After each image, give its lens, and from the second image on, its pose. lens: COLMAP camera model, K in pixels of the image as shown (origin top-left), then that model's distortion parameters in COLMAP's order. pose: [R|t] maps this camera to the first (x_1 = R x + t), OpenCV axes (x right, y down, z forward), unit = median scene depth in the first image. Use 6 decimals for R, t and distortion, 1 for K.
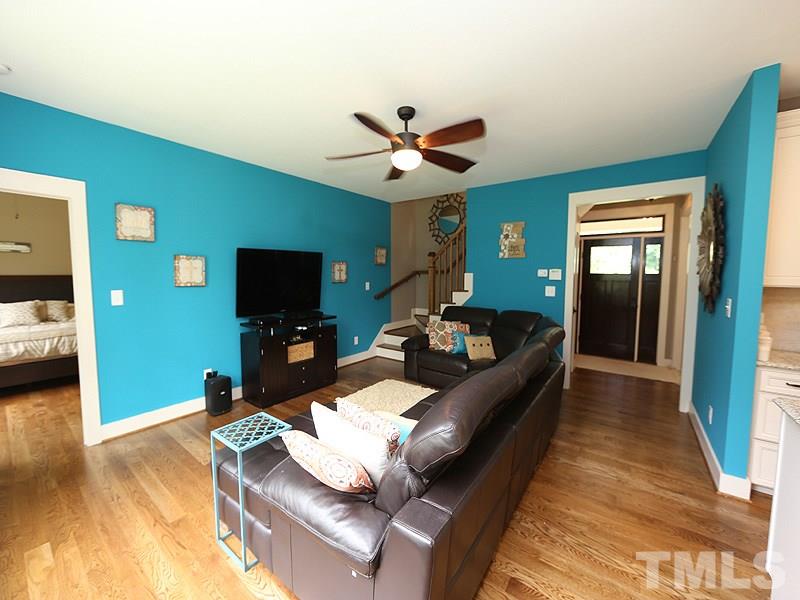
lens RADIAL K [[319.6, 0, 396.2], [0, 319.6, 295.4], [0, 0, 1]] dist [-0.007255, 0.001529]
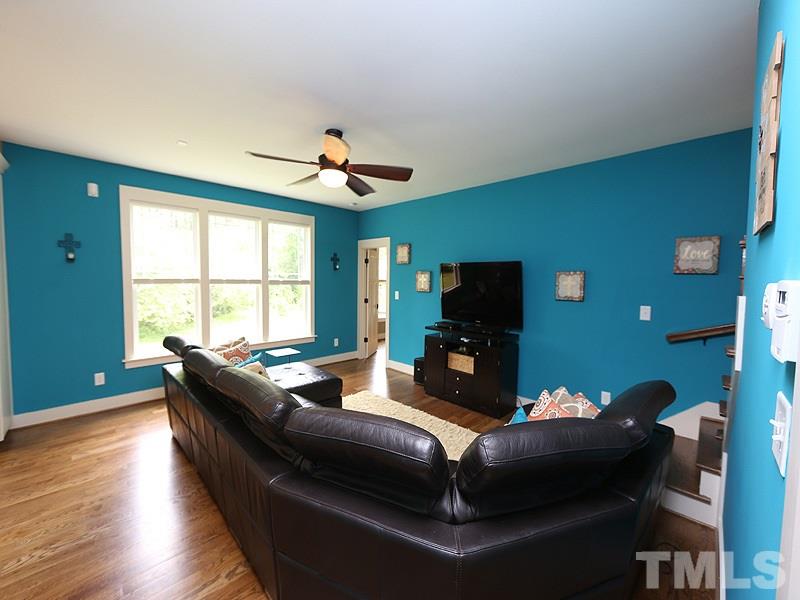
lens RADIAL K [[319.6, 0, 399.0], [0, 319.6, 295.0], [0, 0, 1]] dist [-0.007255, 0.001529]
pose [[-0.147922, 0.057660, -0.987317, 1.070963], [-0.078816, 0.994437, 0.069884, -0.136919], [0.985854, 0.088154, -0.142554, 1.390623]]
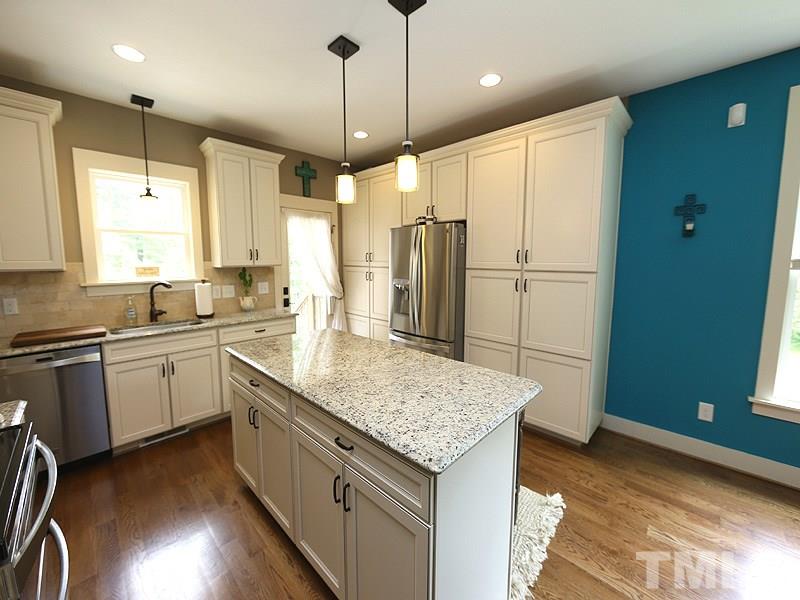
lens RADIAL K [[319.6, 0, 399.0], [0, 319.6, 290.4], [0, 0, 1]] dist [-0.007255, 0.001529]
pose [[-0.993034, -0.015984, 0.116735, 0.675697], [0.002428, 0.987769, 0.155902, -0.060043], [-0.117799, 0.155100, -0.980850, 0.861769]]
